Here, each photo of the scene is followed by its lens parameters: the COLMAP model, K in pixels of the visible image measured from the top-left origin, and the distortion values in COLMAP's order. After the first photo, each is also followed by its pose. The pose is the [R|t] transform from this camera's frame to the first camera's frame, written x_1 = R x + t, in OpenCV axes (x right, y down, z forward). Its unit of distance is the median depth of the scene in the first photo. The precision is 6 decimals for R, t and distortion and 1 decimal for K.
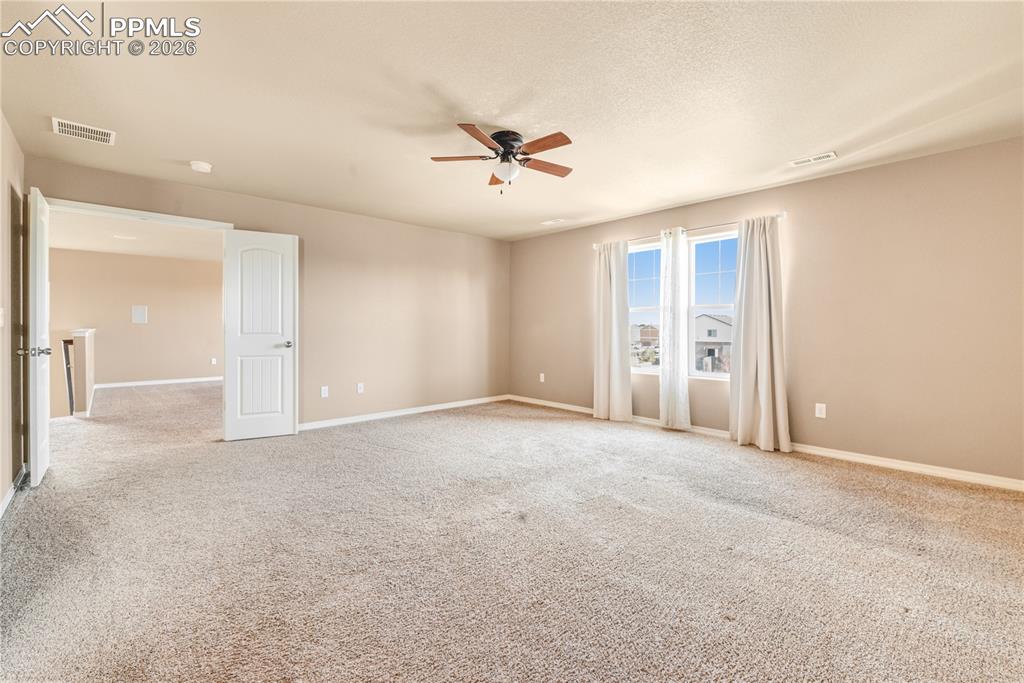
lens RADIAL K [[430.0, 0, 515.8], [0, 430.0, 341.5], [0, 0, 1]] dist [-0.000865, -0.000365]
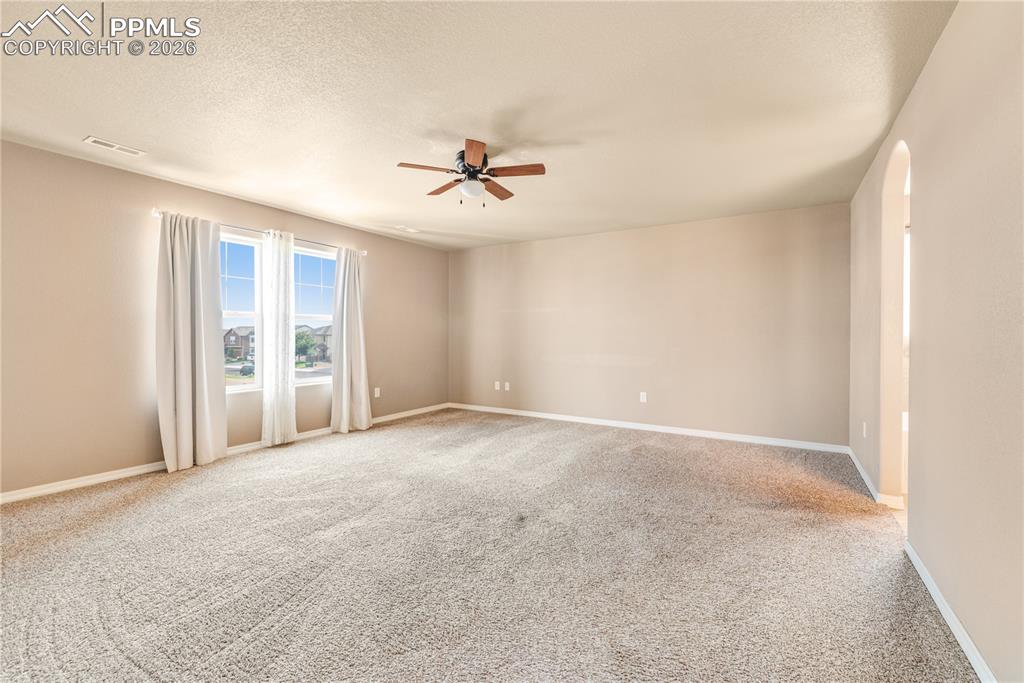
lens RADIAL K [[430.0, 0, 515.8], [0, 430.0, 341.5], [0, 0, 1]] dist [-0.000865, -0.000365]
pose [[-0.245016, -0.007906, 0.969487, -0.689959], [0.034444, 0.999265, 0.016854, -0.018975], [-0.968907, 0.037522, -0.244564, 0.750324]]
